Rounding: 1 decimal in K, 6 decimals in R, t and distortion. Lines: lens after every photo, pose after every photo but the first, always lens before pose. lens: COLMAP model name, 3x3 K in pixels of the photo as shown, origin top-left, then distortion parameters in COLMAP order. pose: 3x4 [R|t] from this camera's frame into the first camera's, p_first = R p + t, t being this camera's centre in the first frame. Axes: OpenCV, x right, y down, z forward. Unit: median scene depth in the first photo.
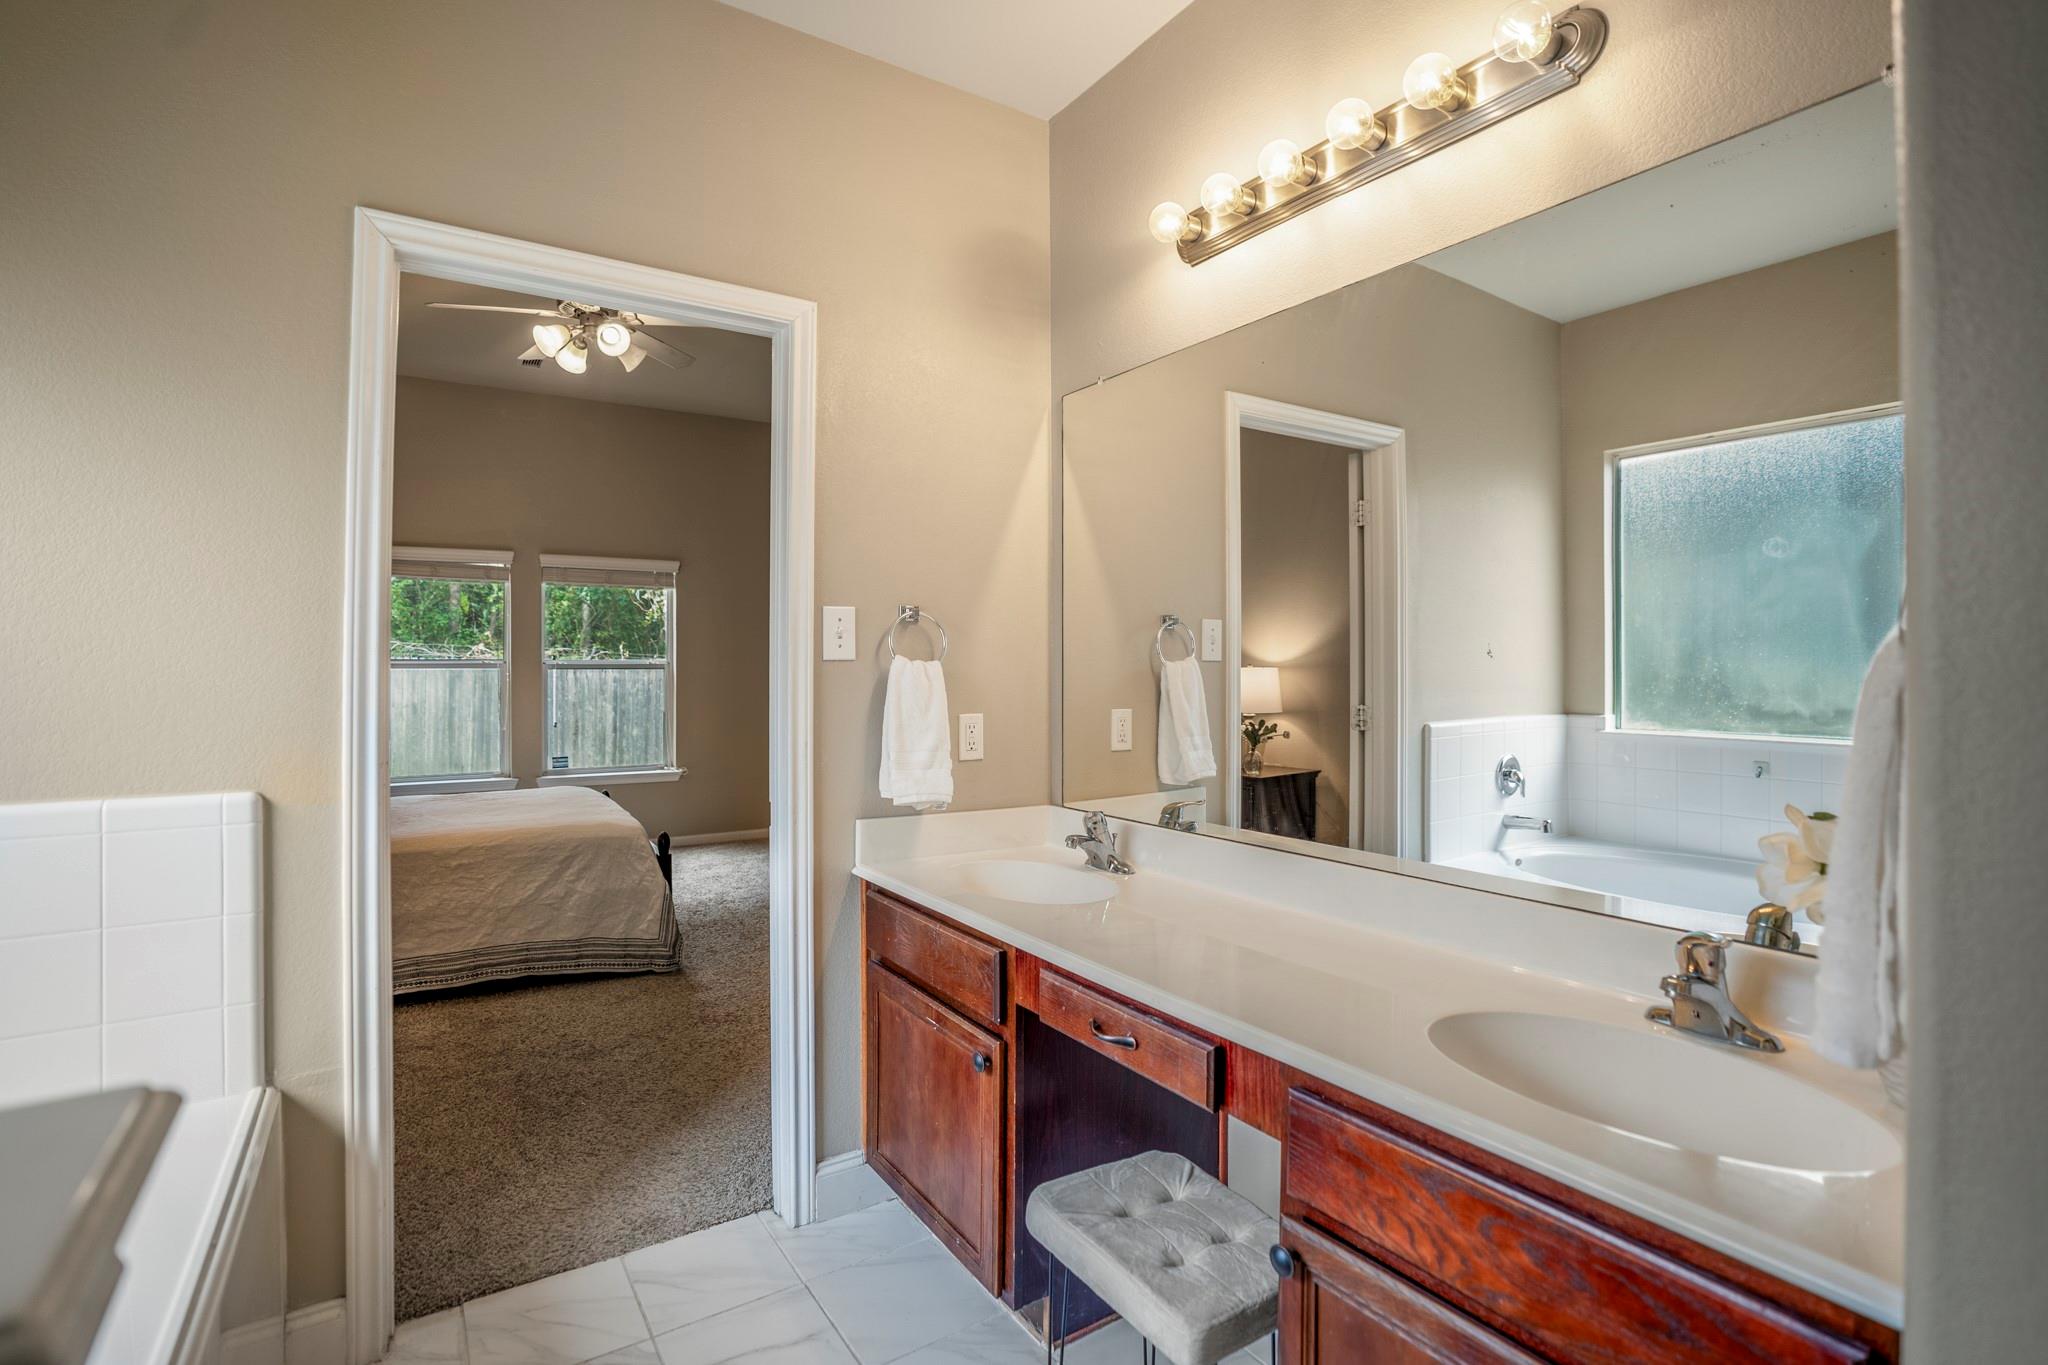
lens RADIAL K [[956.5, 0, 1018.5], [0, 956.5, 663.0], [0, 0, 1]] dist [-0.058711, 0.019640]
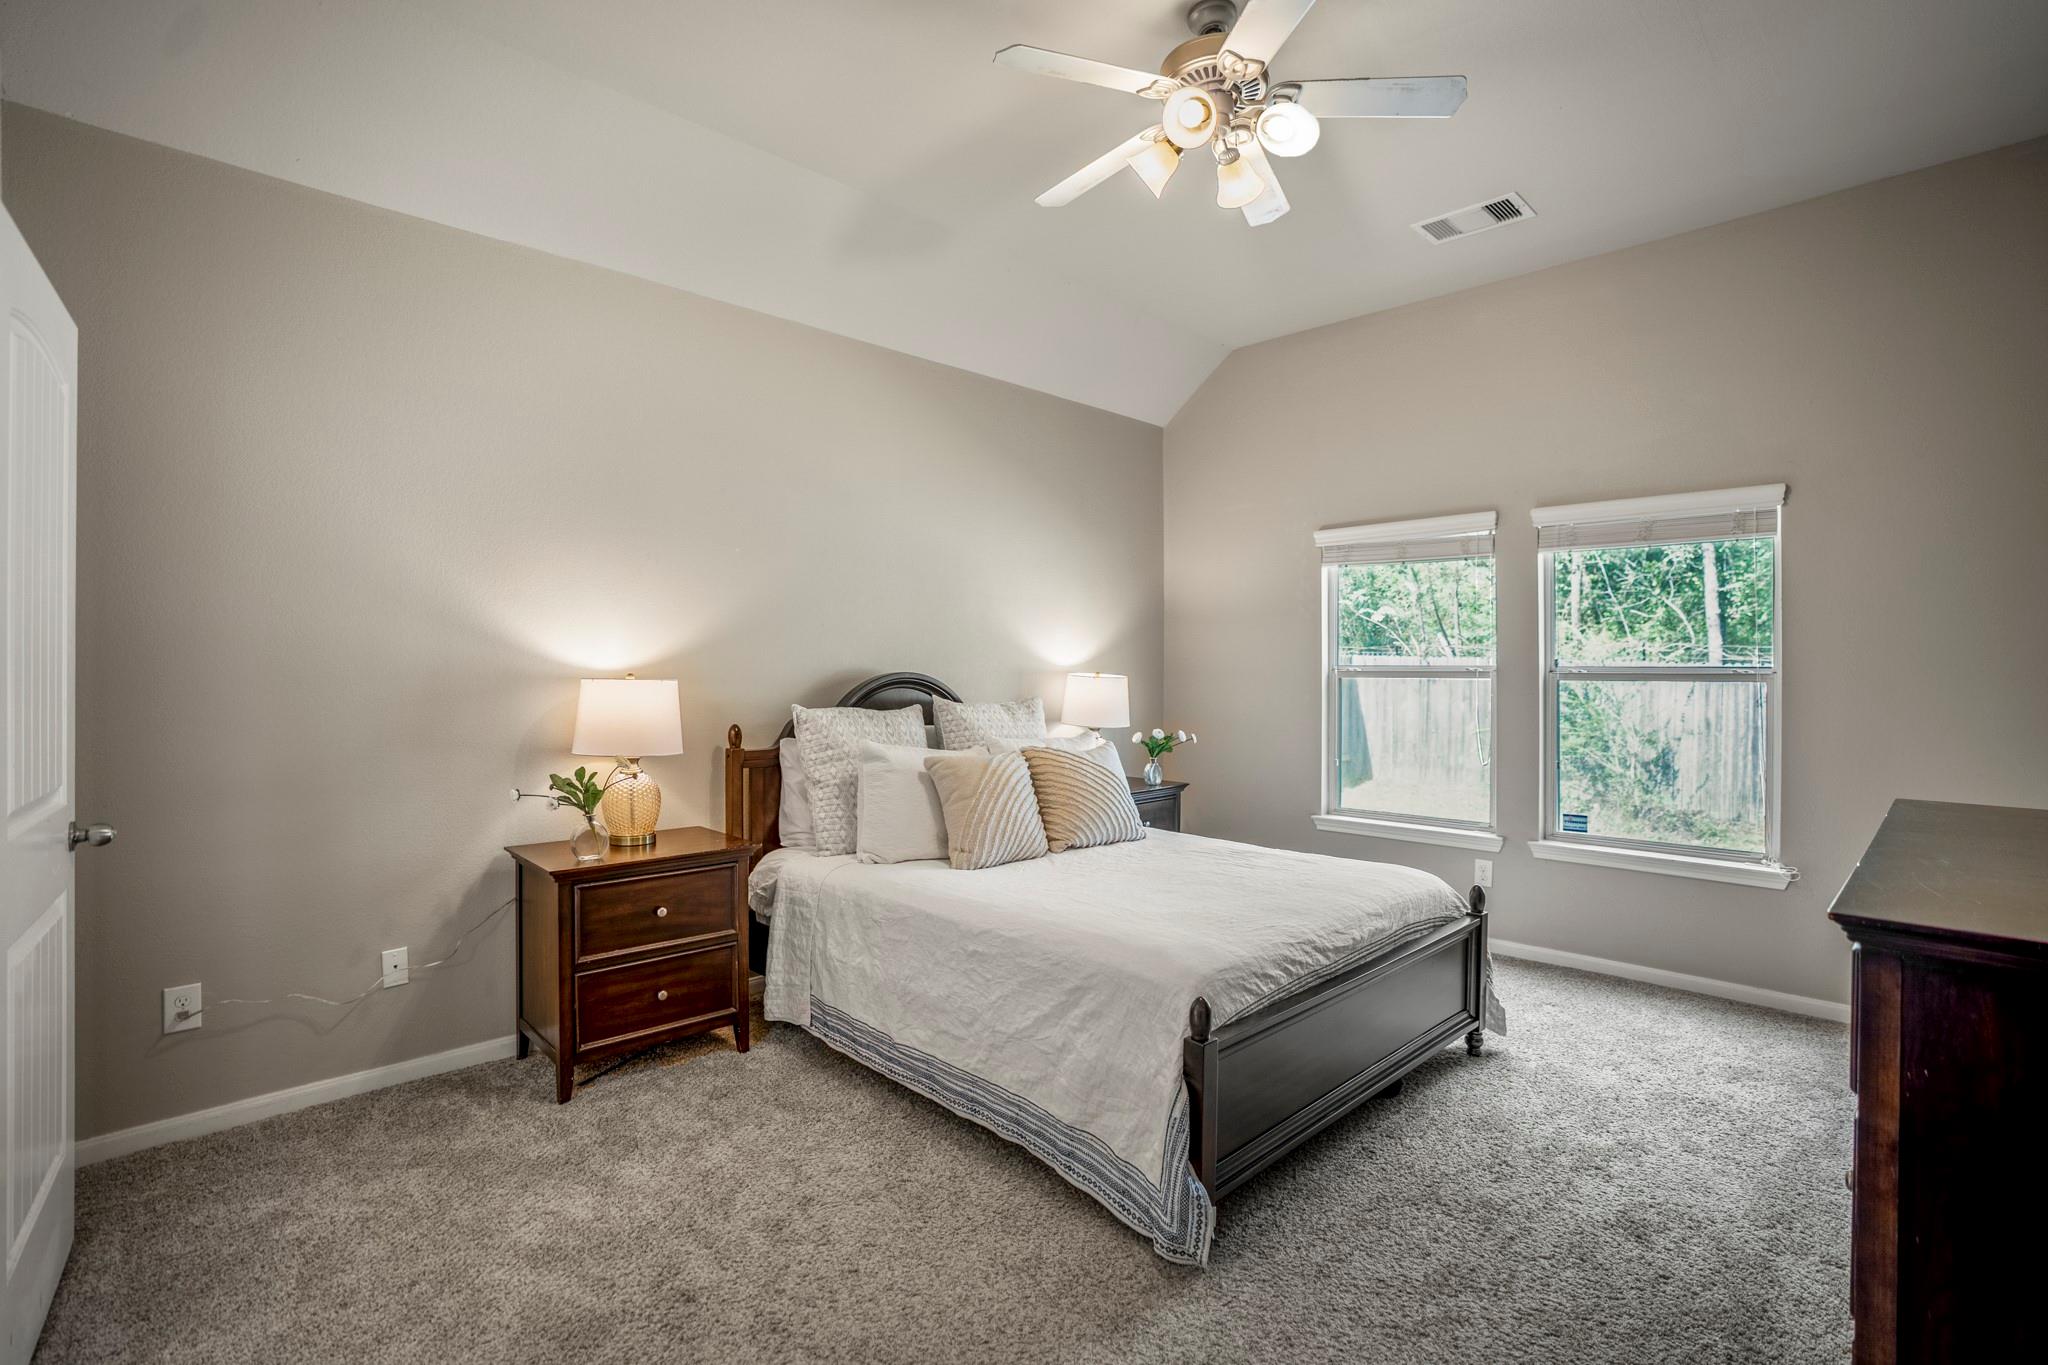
lens RADIAL K [[956.5, 0, 1026.1], [0, 956.5, 673.8], [0, 0, 1]] dist [-0.058711, 0.019640]
pose [[0.203487, 0.005176, -0.979064, 0.210355], [-0.000493, 0.999986, 0.005184, -0.004878], [0.979078, -0.000572, 0.203486, 1.434327]]
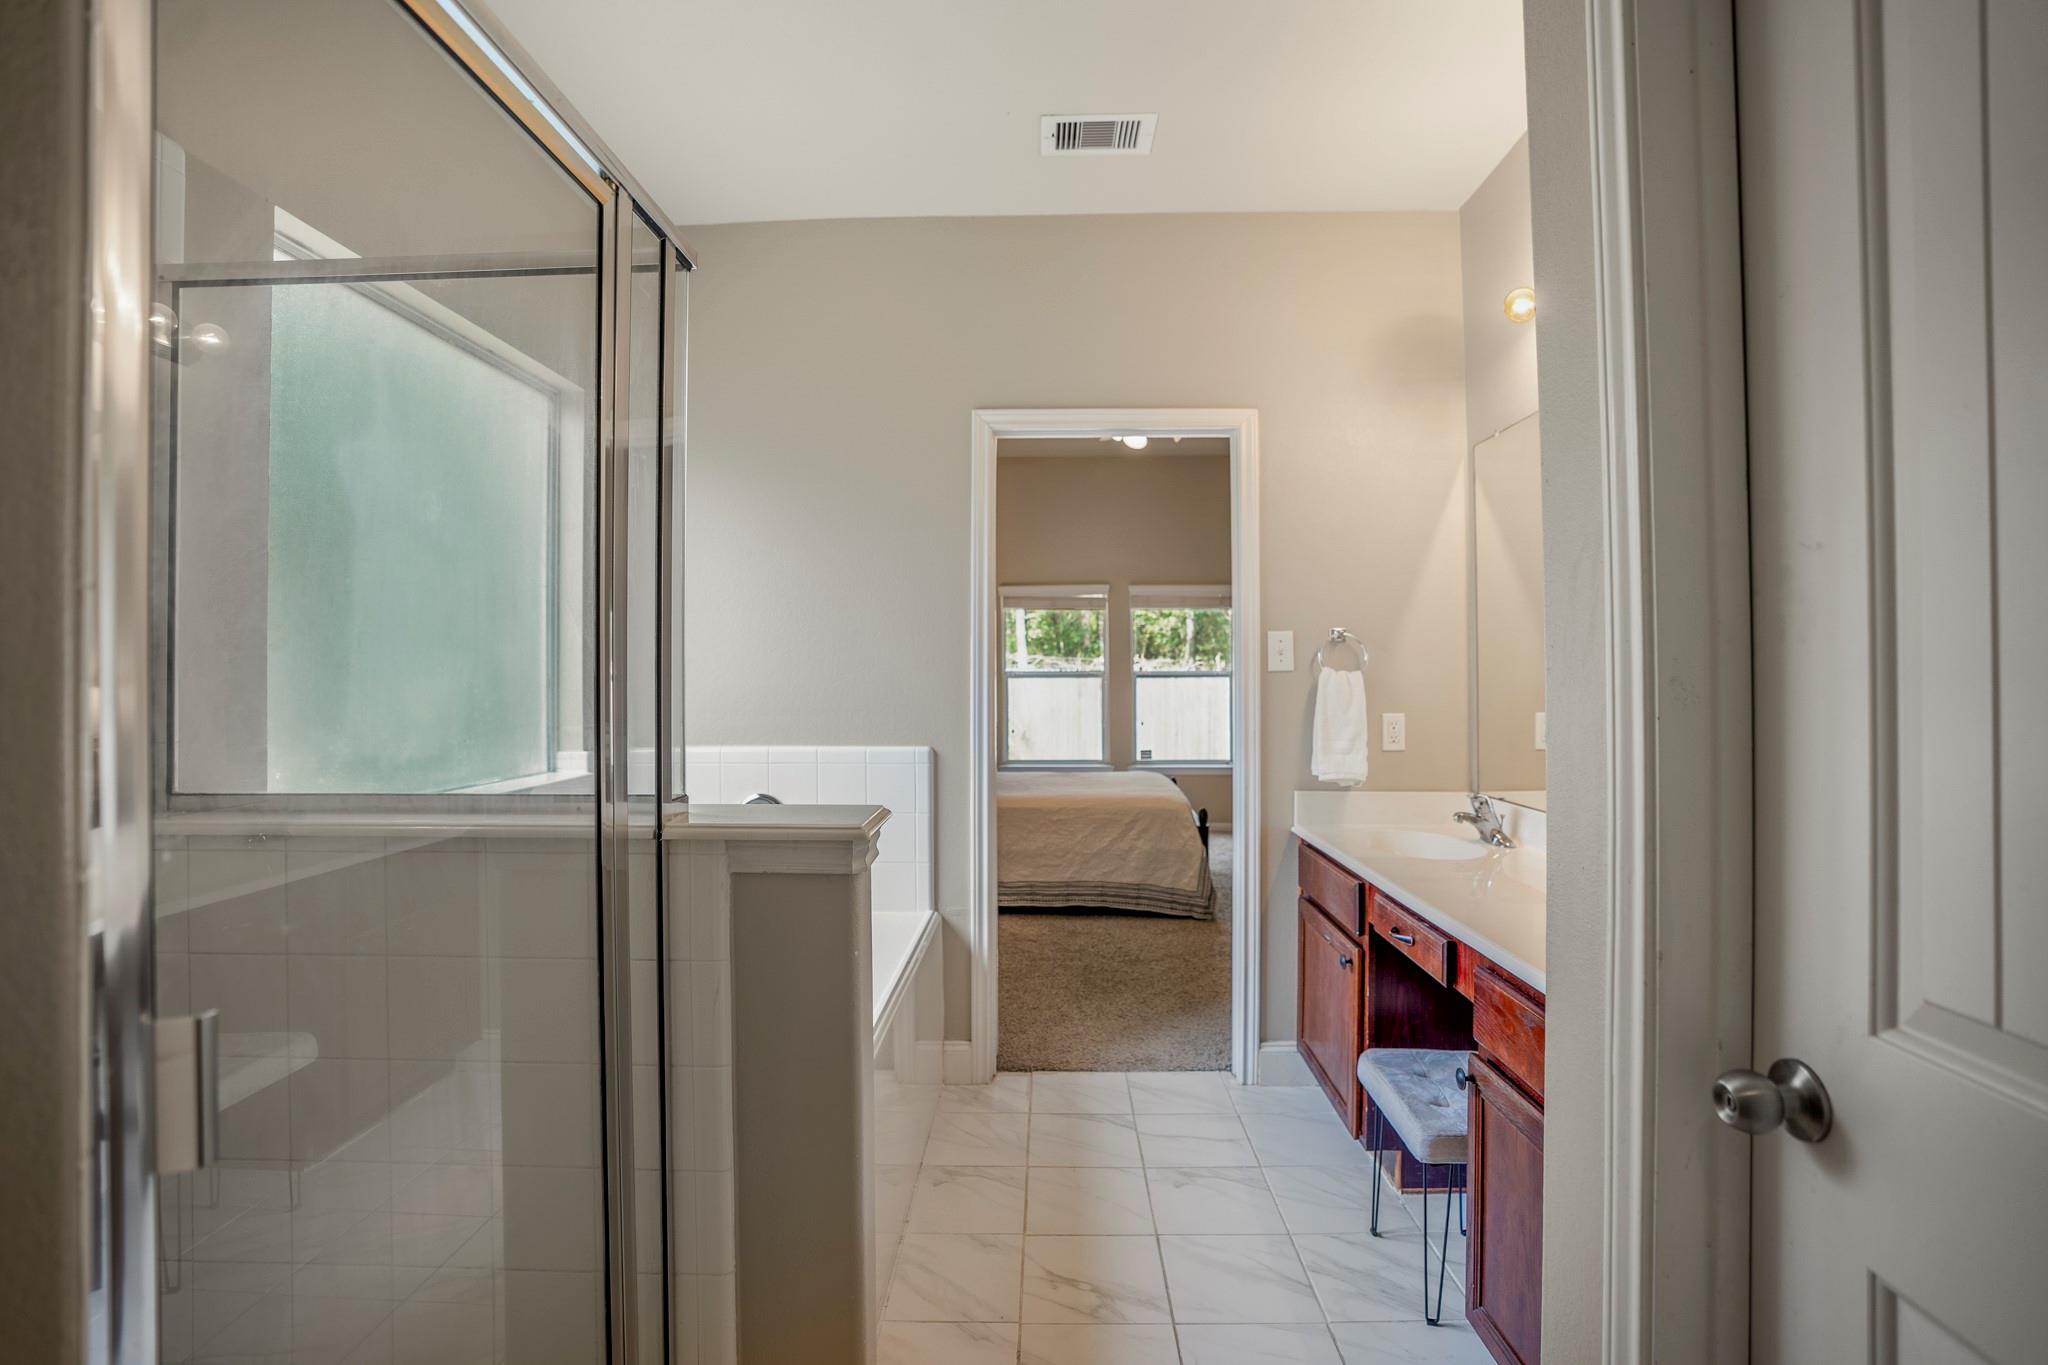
lens RADIAL K [[956.5, 0, 1031.0], [0, 956.5, 672.2], [0, 0, 1]] dist [-0.058711, 0.019640]
pose [[0.821998, -0.006615, -0.569452, 0.285350], [0.006889, 0.999975, -0.001671, -0.001267], [0.569449, -0.002549, 0.822023, -0.299650]]
